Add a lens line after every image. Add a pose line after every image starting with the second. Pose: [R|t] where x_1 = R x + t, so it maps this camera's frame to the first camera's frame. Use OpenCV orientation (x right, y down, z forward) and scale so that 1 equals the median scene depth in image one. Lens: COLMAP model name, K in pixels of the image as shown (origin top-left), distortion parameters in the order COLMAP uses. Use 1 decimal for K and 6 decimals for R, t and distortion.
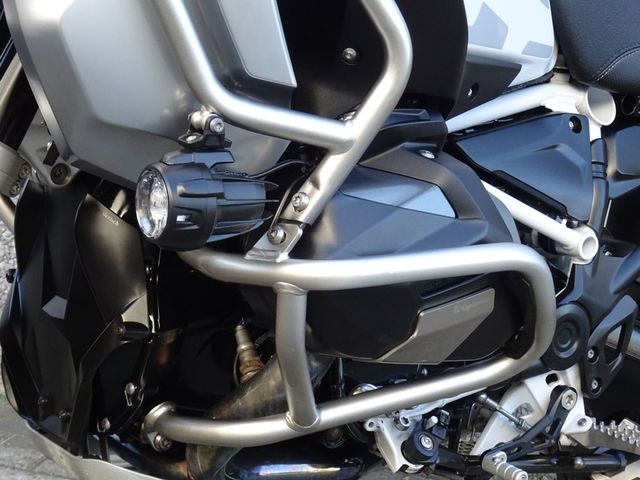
lens RADIAL K [[1510.9, 0, 318.3], [0, 1510.9, 239.4], [0, 0, 1]] dist [0.015526, 0.000000]
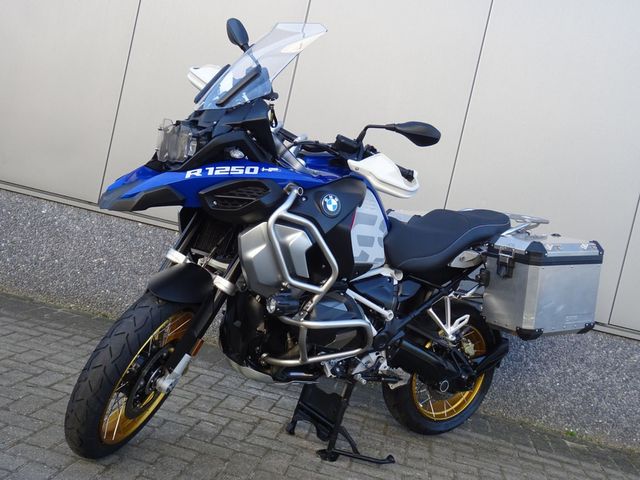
lens RADIAL K [[724.1, 0, 324.5], [0, 724.1, 242.0], [0, 0, 1]] dist [-0.017564, 0.000000]
pose [[0.996821, 0.079120, 0.009379, 0.001145], [-0.078672, 0.996054, -0.041086, -0.097443], [-0.012593, 0.040217, 0.999112, -0.754790]]
